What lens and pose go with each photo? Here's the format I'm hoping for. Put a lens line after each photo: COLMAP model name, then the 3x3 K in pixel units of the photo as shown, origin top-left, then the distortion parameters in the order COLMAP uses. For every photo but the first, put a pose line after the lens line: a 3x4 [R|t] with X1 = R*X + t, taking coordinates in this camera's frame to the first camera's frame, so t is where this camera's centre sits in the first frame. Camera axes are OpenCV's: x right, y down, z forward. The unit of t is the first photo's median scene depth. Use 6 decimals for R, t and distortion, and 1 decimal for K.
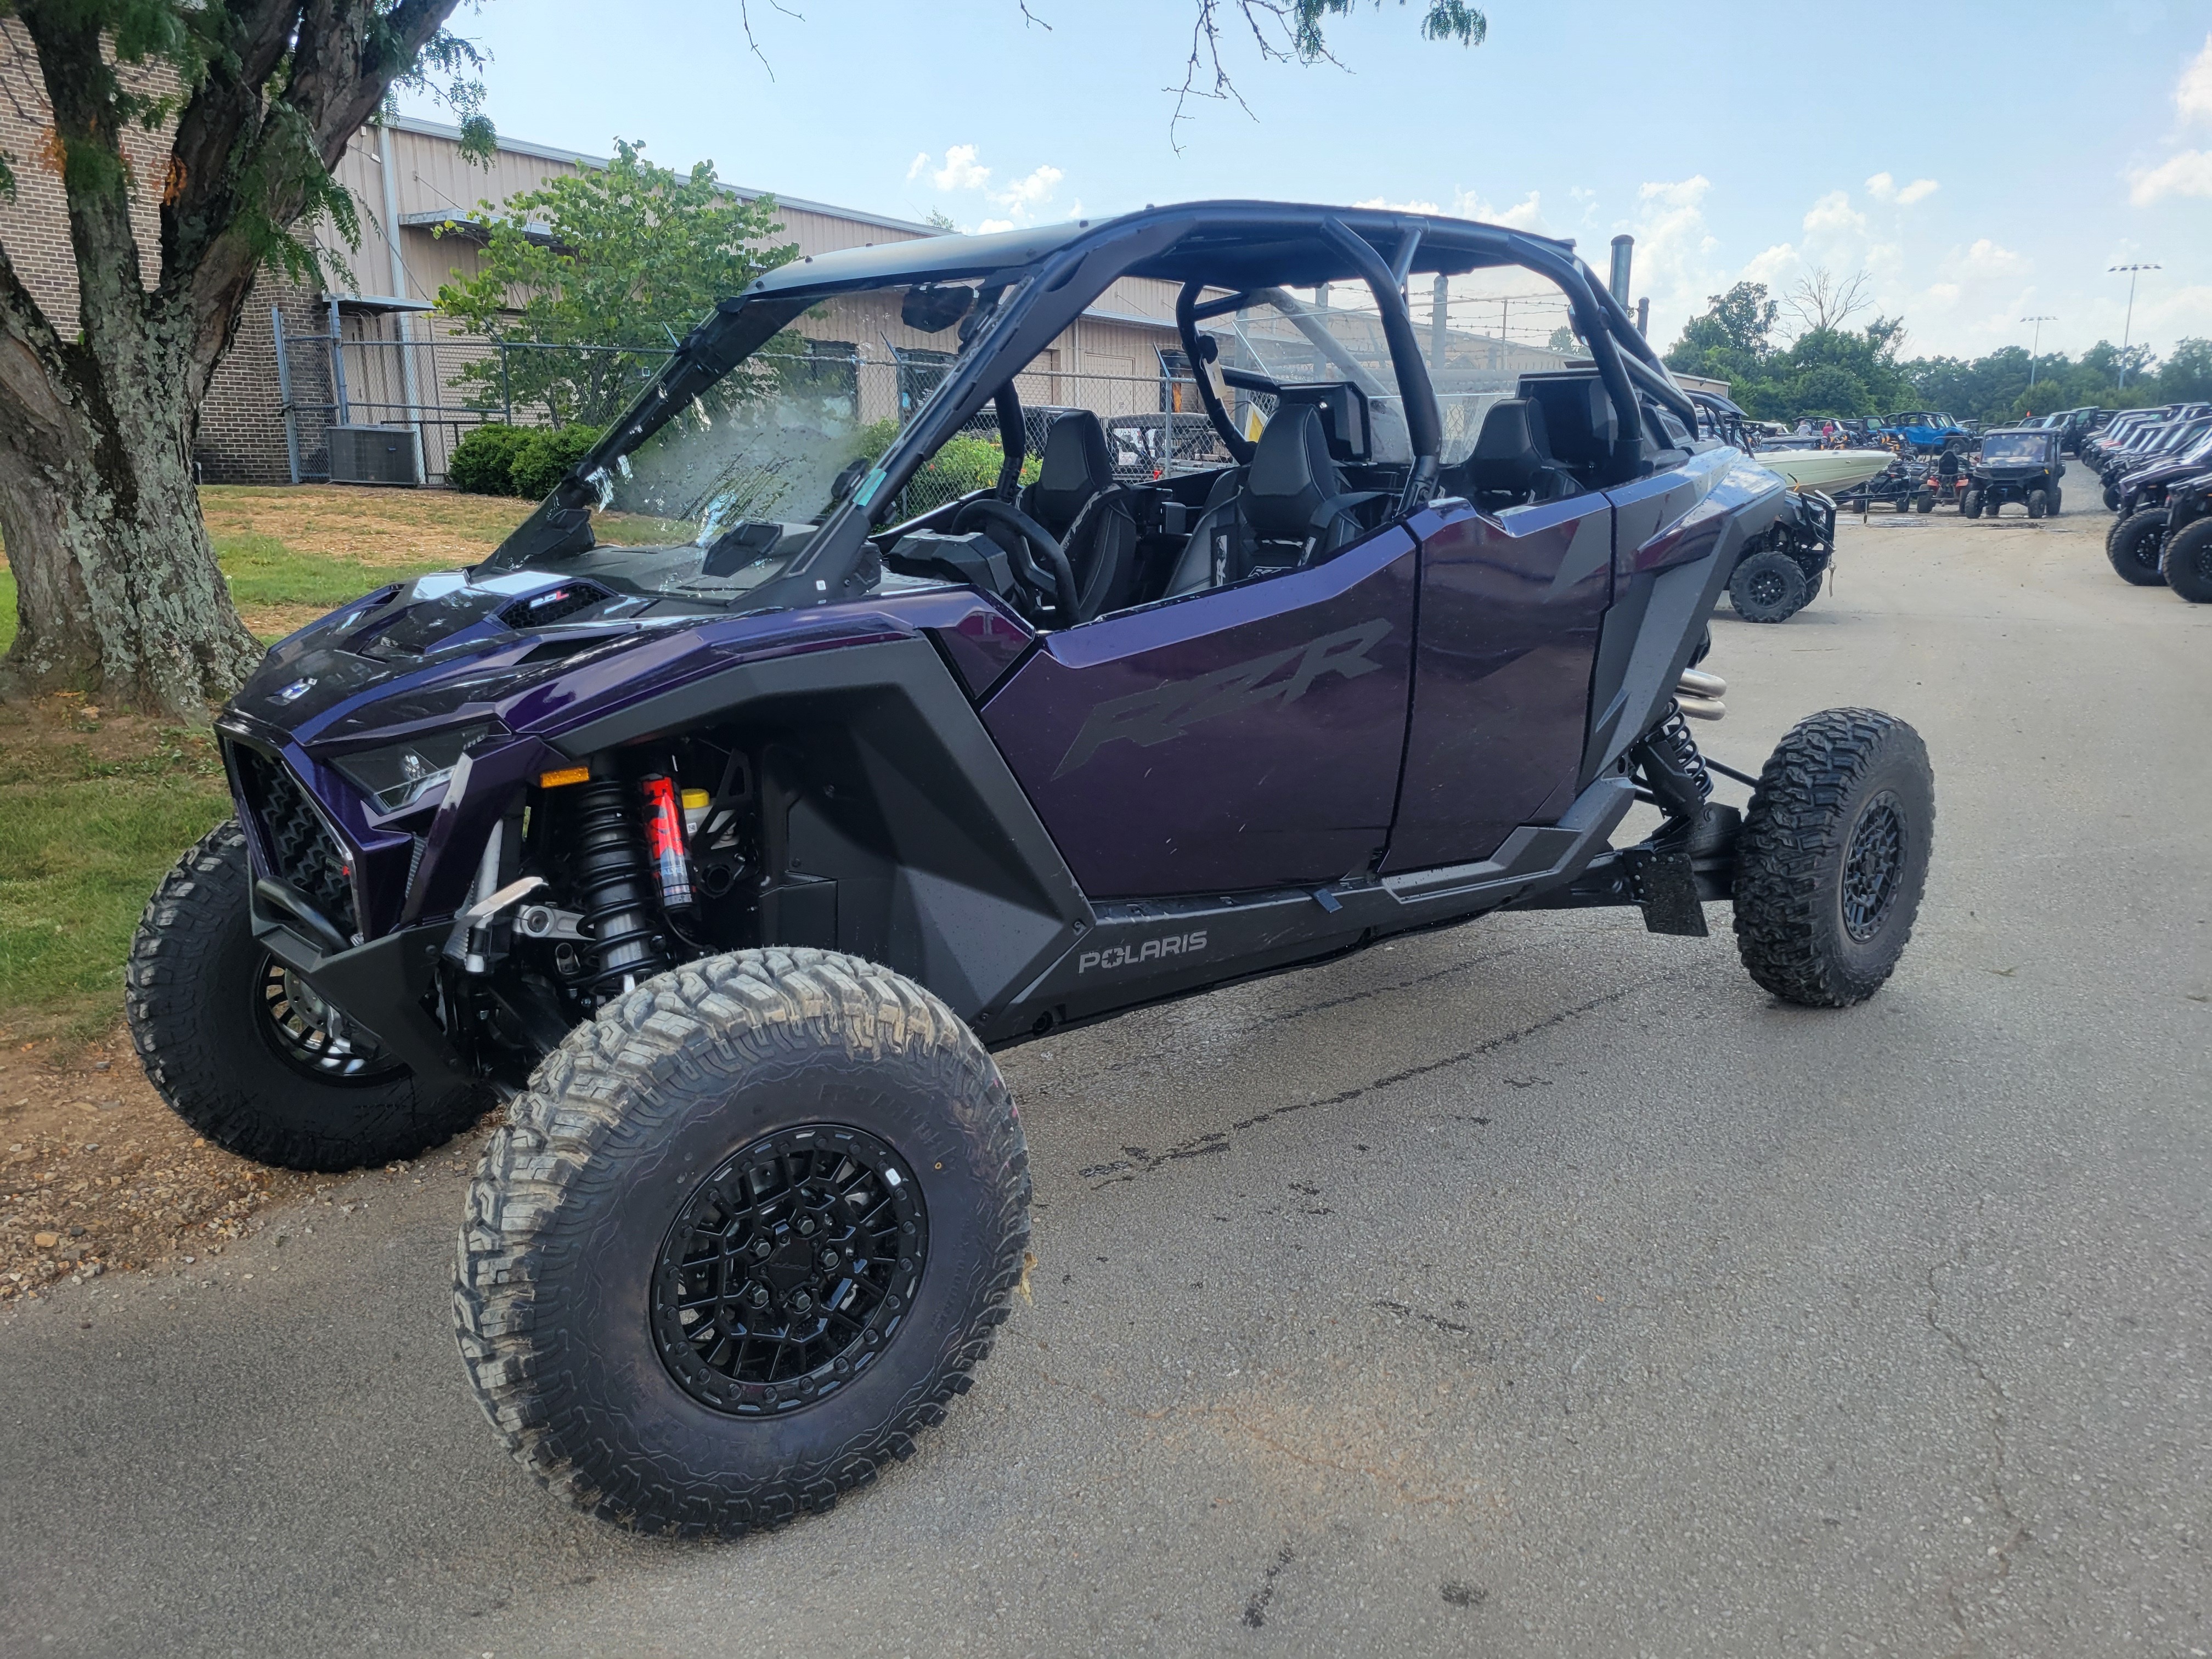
lens RADIAL K [[1636.2, 0, 1117.4], [0, 1636.2, 840.9], [0, 0, 1]] dist [0.020277, -0.021237]
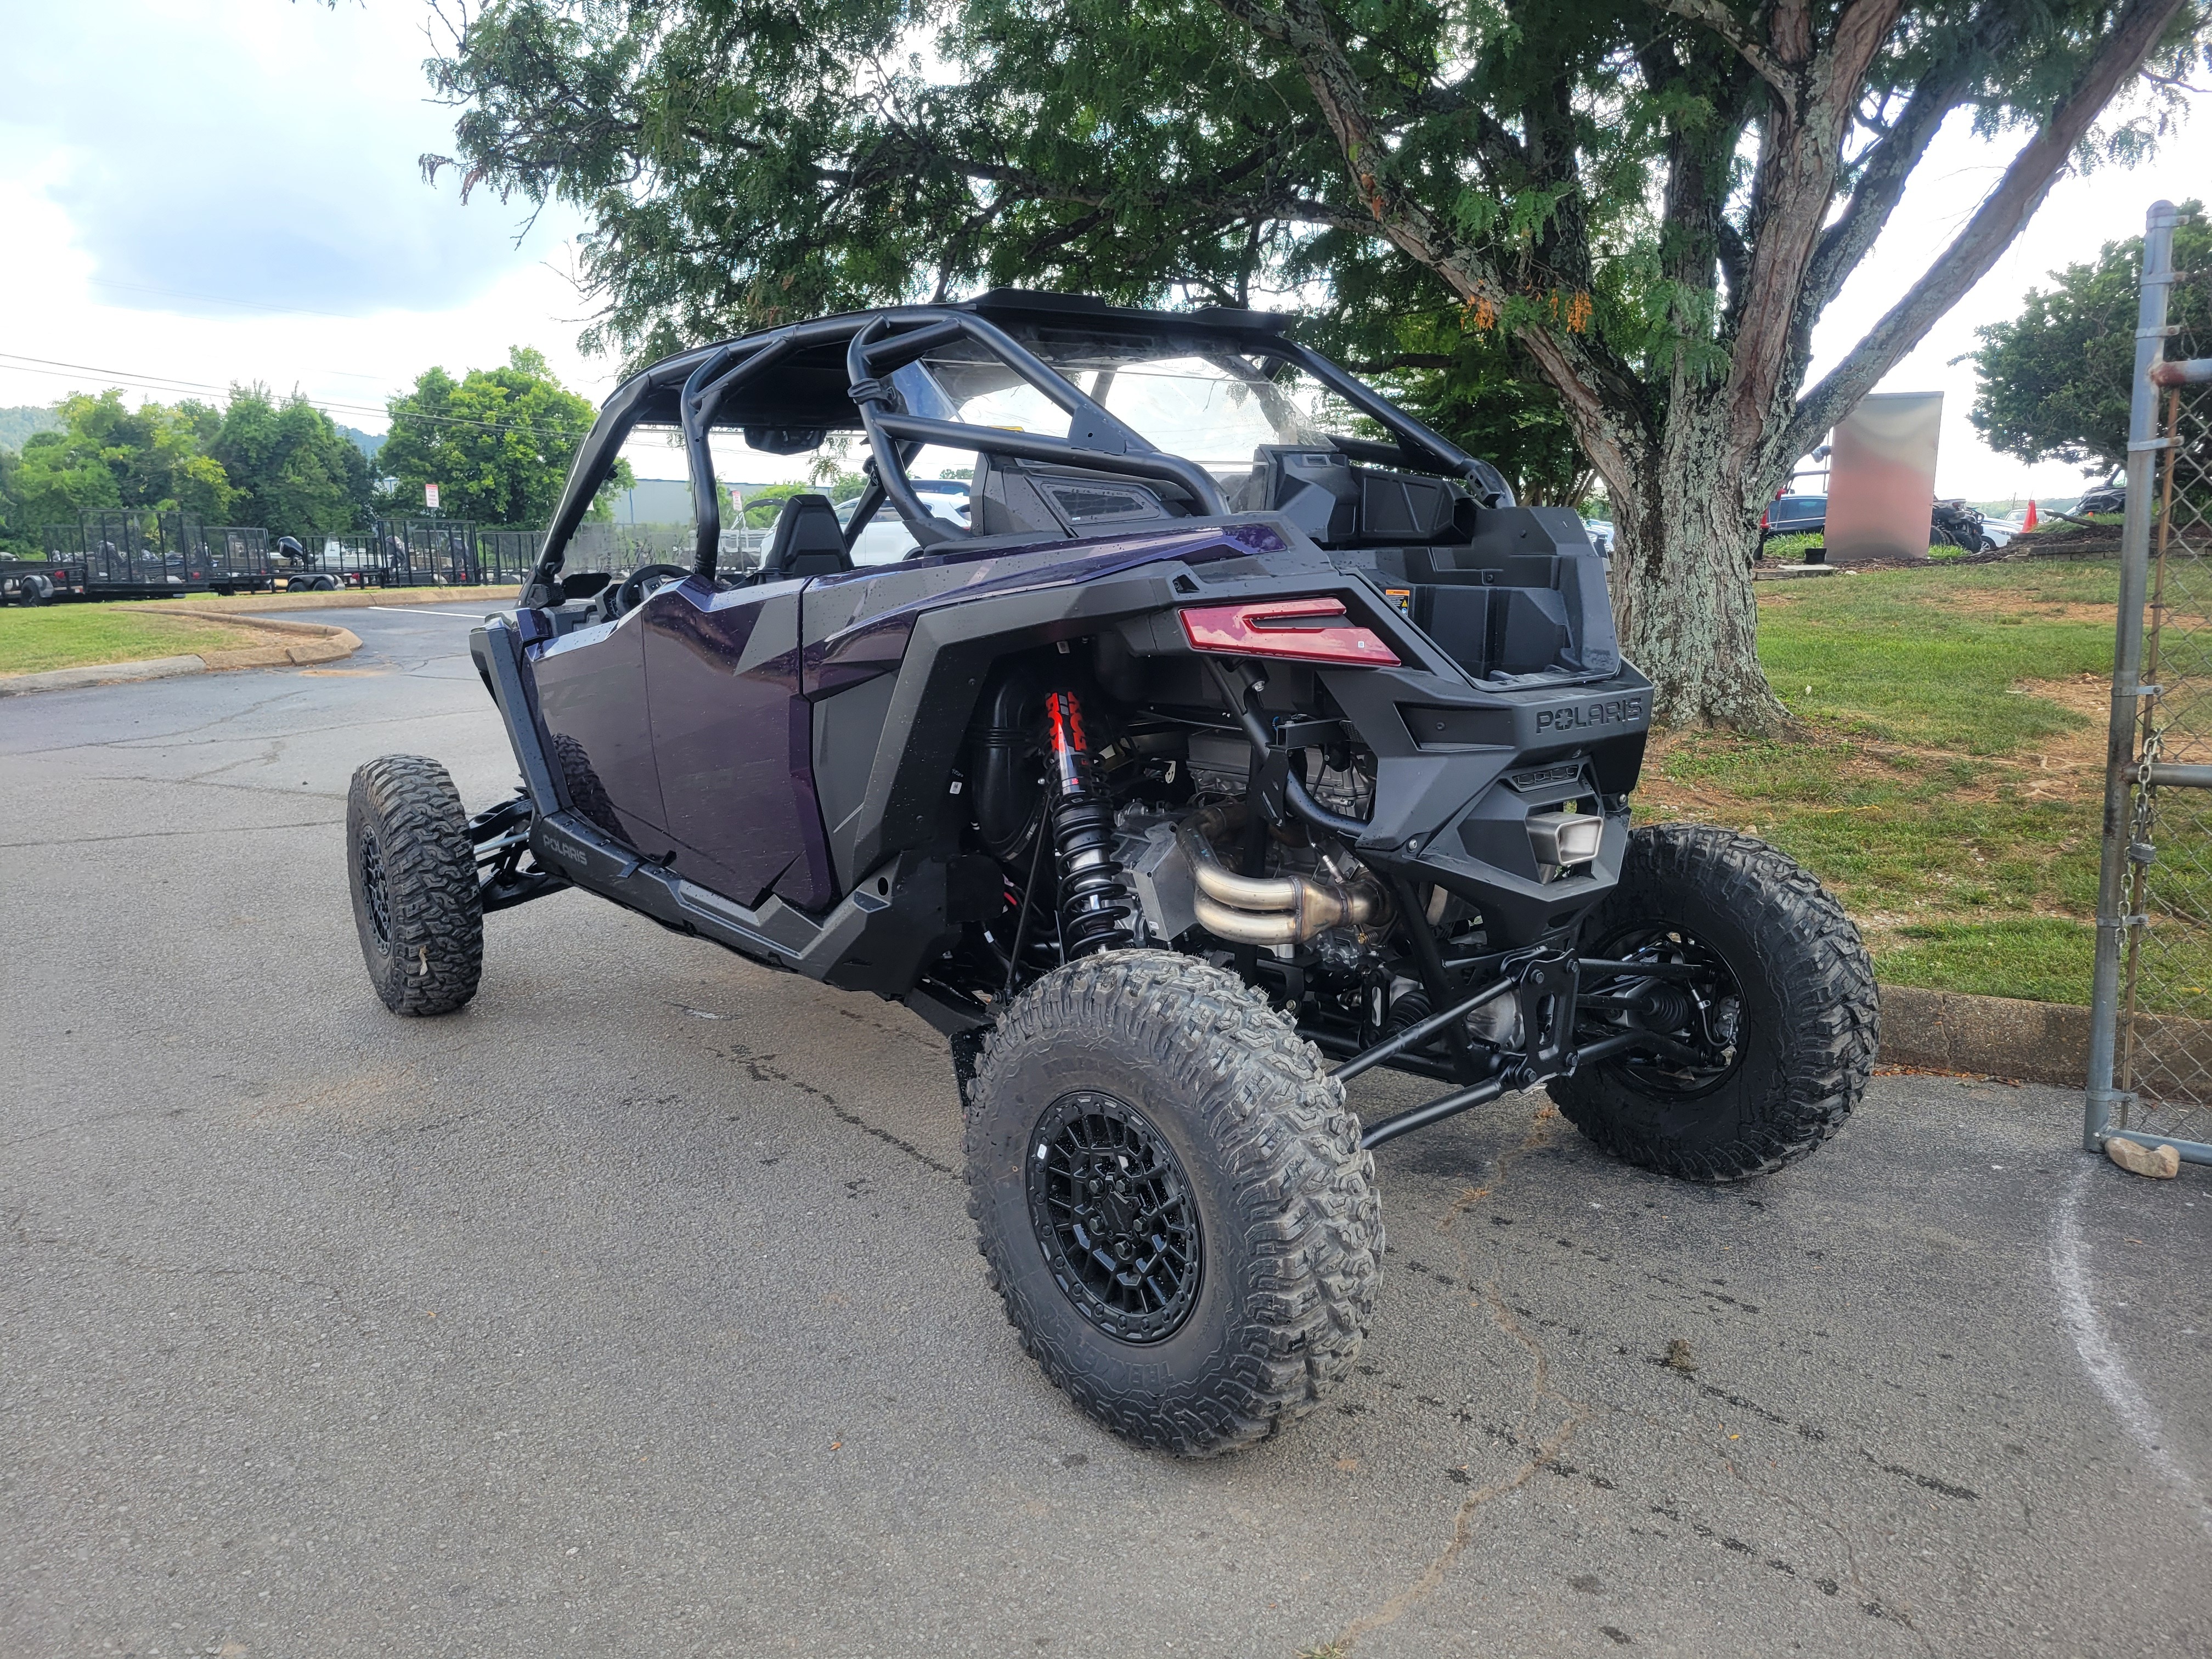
lens RADIAL K [[1636.2, 0, 1090.8], [0, 1636.2, 829.4], [0, 0, 1]] dist [0.020277, -0.021237]
pose [[-0.032737, 0.182462, -0.982668, 0.669572], [-0.210621, 0.959856, 0.185243, -0.152687], [0.977020, 0.213035, 0.007007, 0.616955]]
